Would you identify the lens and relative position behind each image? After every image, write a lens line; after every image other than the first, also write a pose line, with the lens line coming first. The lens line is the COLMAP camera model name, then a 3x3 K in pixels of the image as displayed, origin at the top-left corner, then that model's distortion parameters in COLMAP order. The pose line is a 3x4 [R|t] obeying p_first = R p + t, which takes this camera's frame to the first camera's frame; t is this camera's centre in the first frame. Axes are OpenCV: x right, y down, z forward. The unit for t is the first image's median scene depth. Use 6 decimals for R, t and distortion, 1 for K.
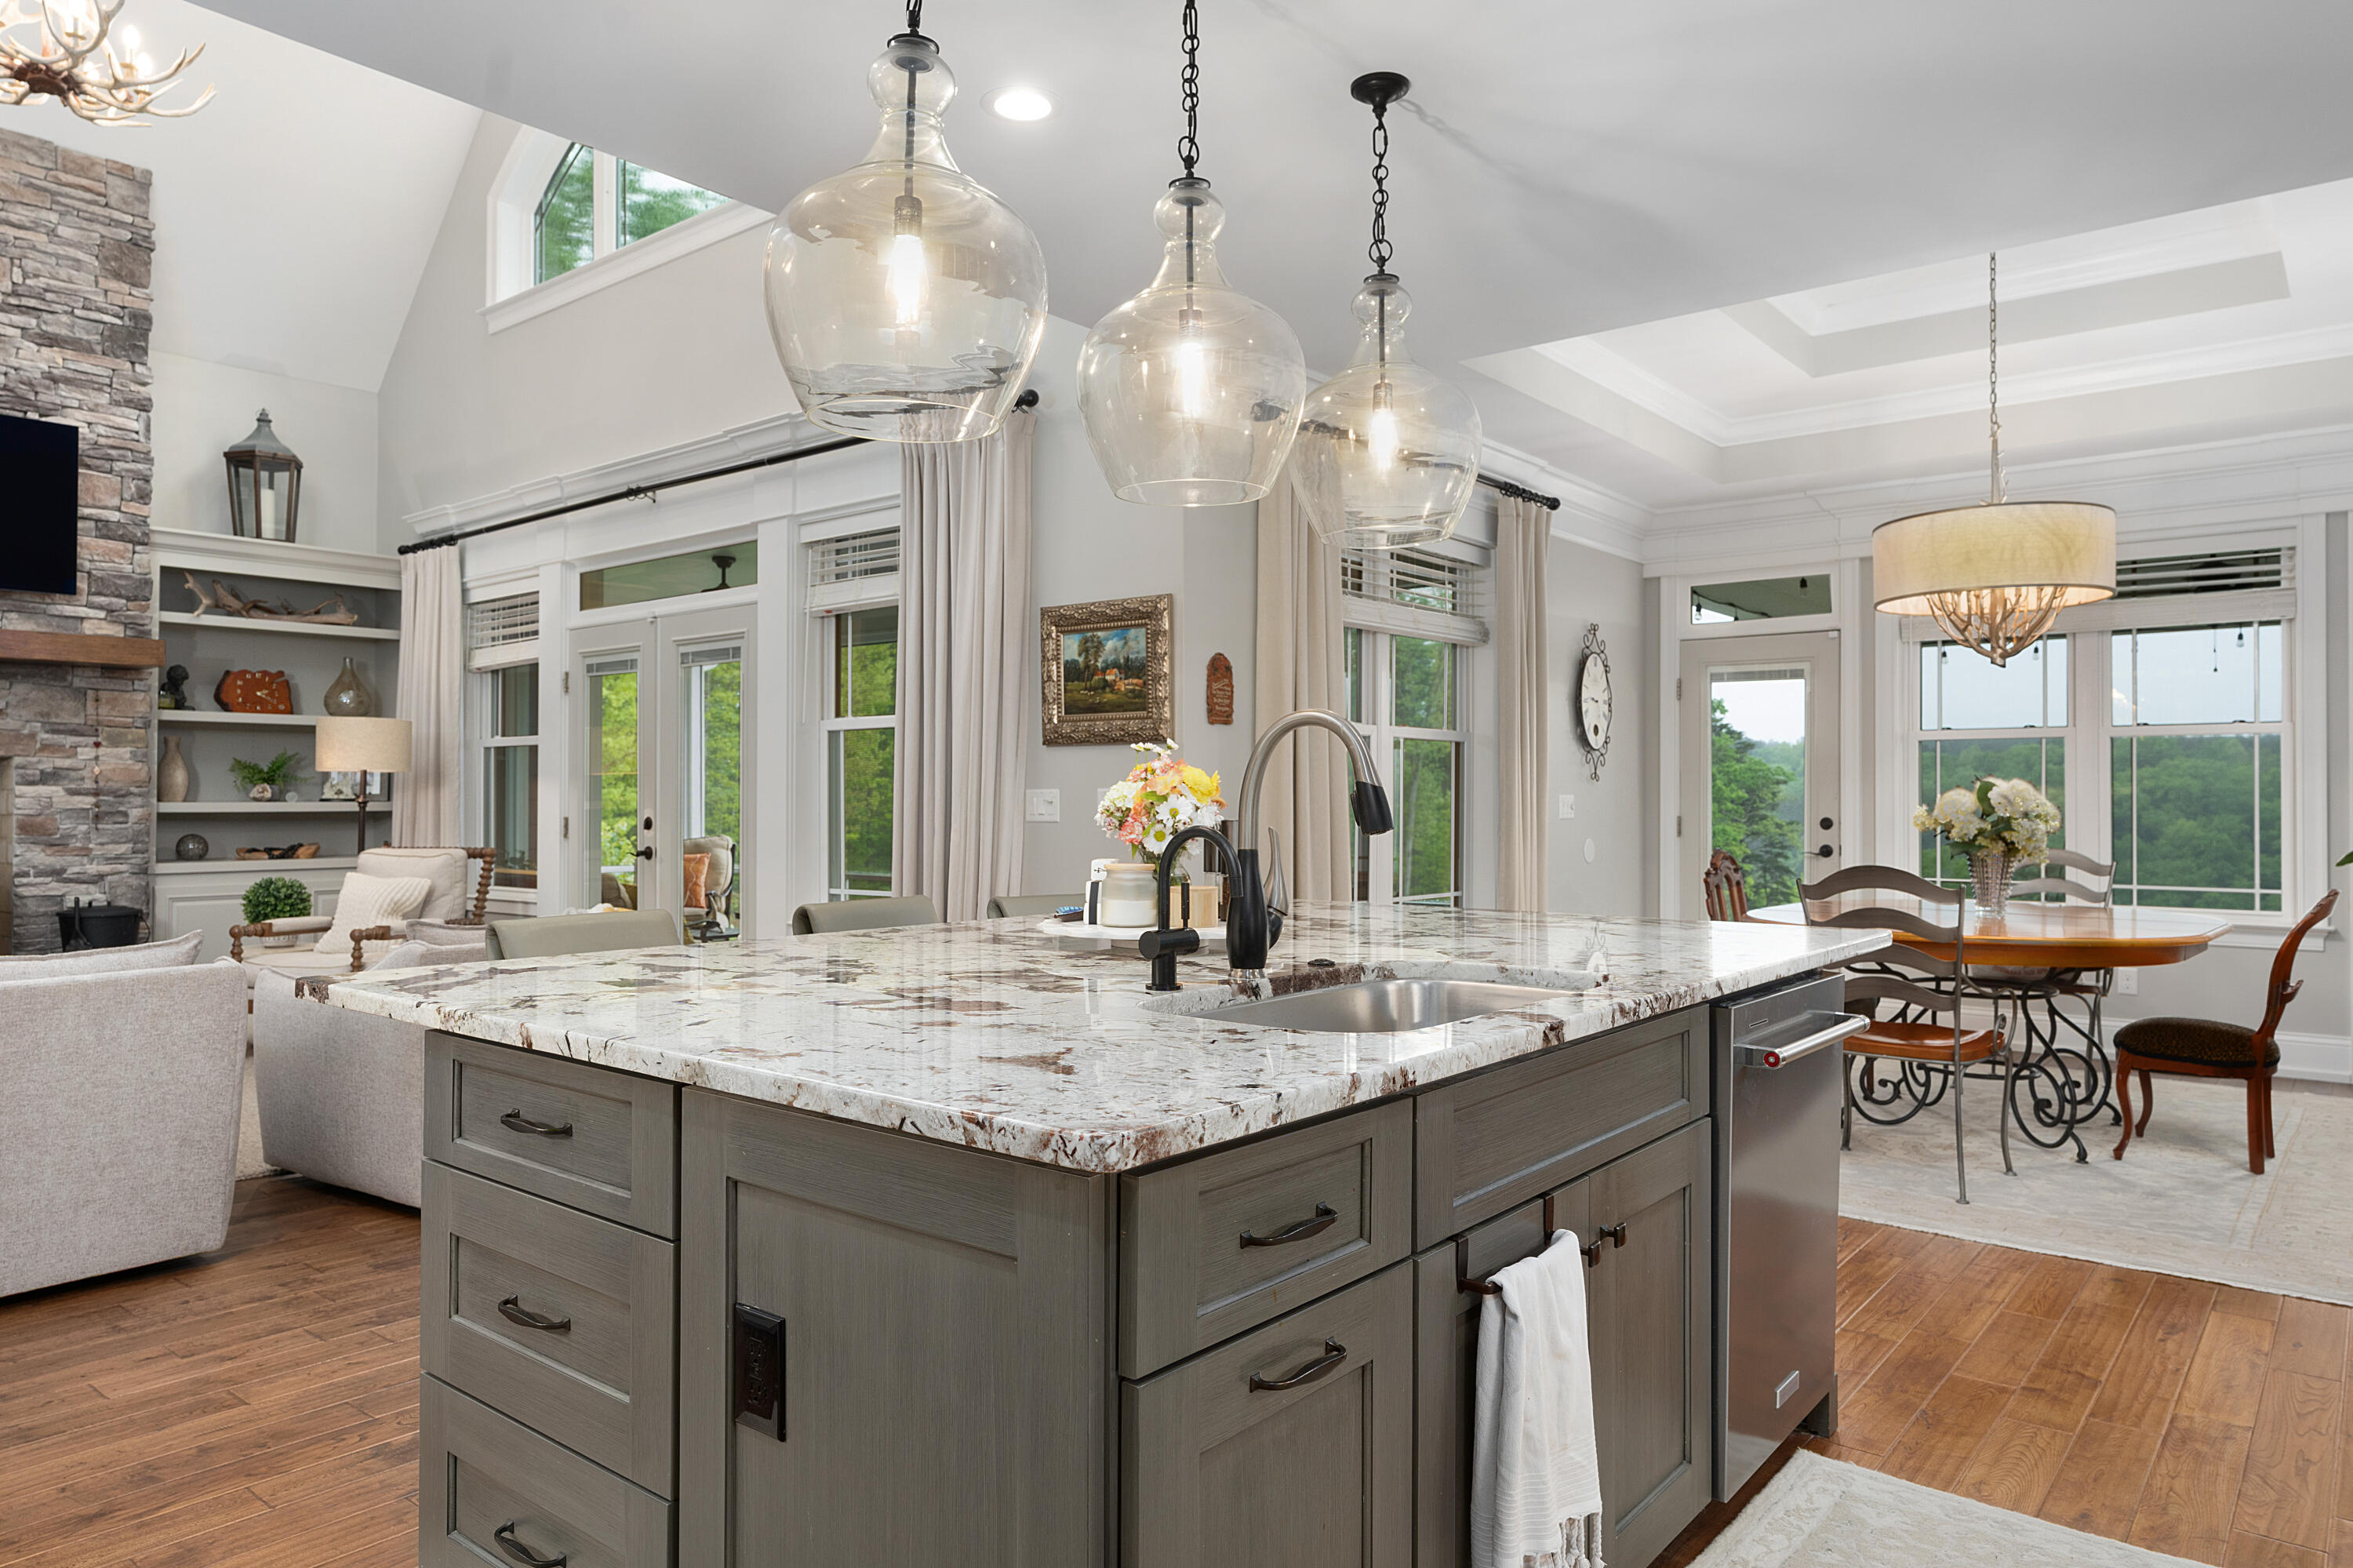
lens RADIAL K [[1539.5, 0, 1185.3], [0, 1539.5, 787.5], [0, 0, 1]] dist [0.001044, 0.005679]
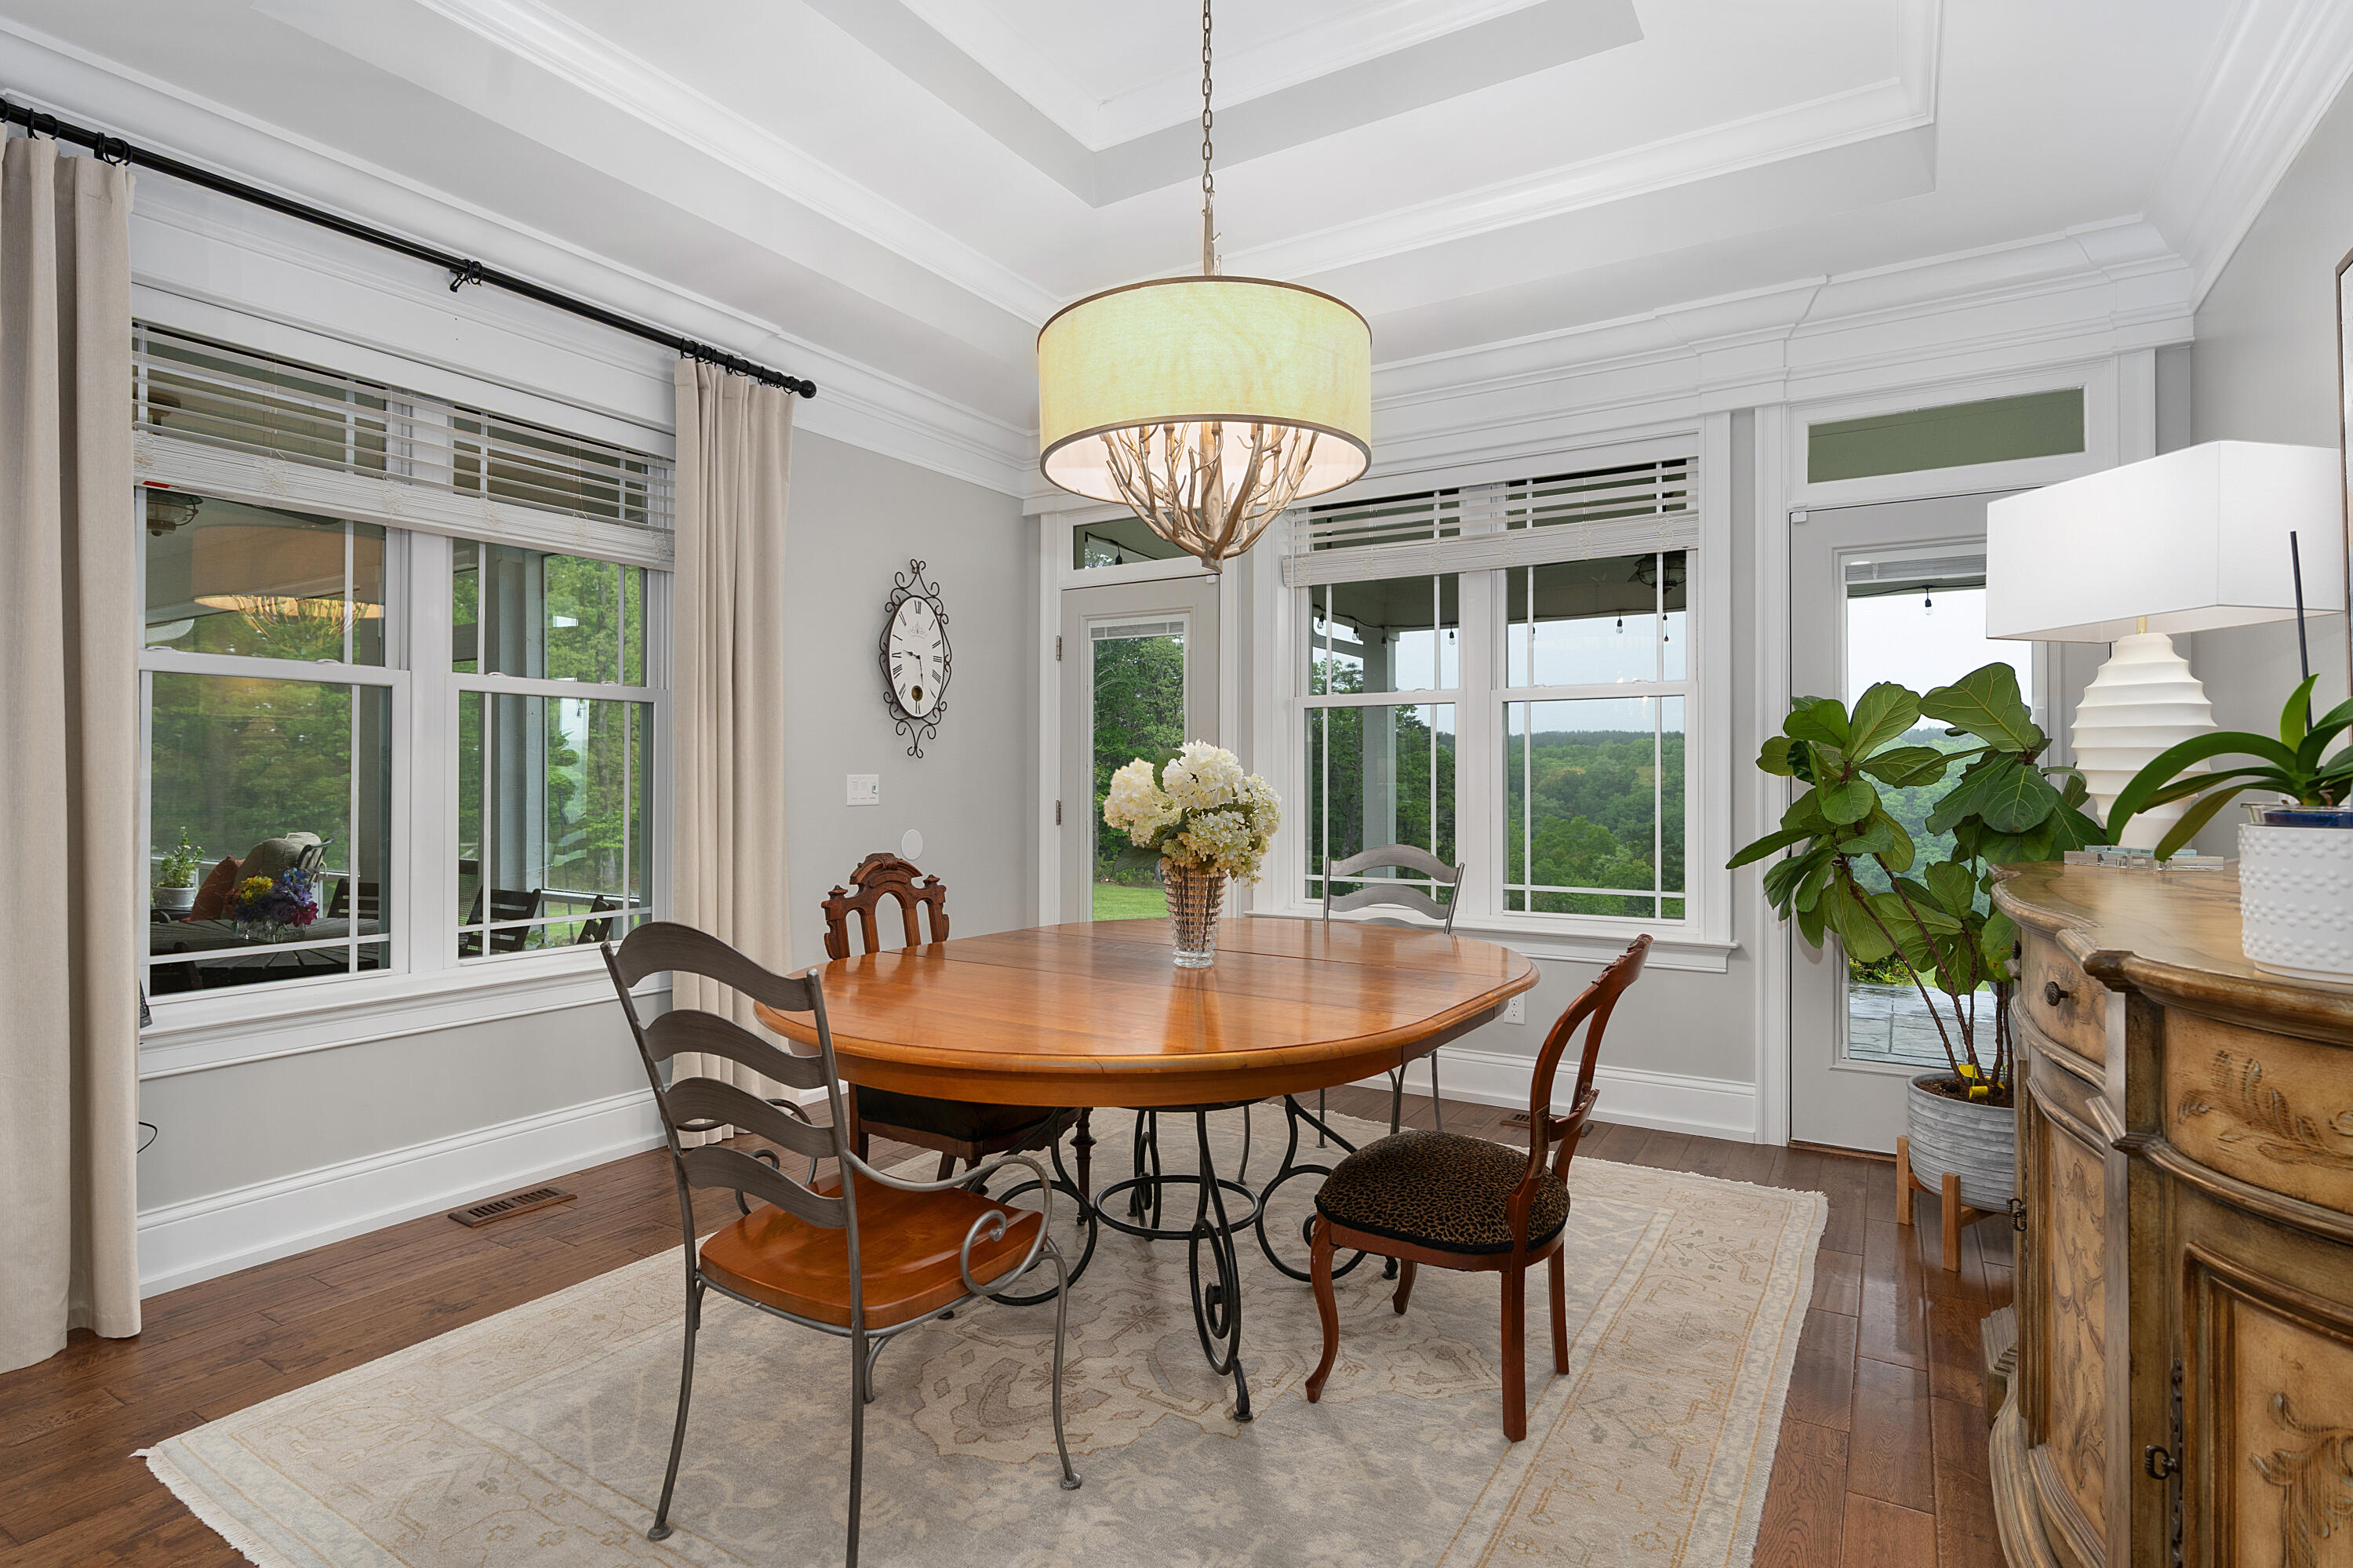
lens RADIAL K [[1259.6, 0, 1162.8], [0, 1259.6, 777.8], [0, 0, 1]] dist [-0.005328, -0.000208]
pose [[0.990295, -0.003171, 0.138944, 0.344233], [0.002375, 0.999980, 0.005896, 0.003207], [-0.138960, -0.005509, 0.990283, 0.384865]]
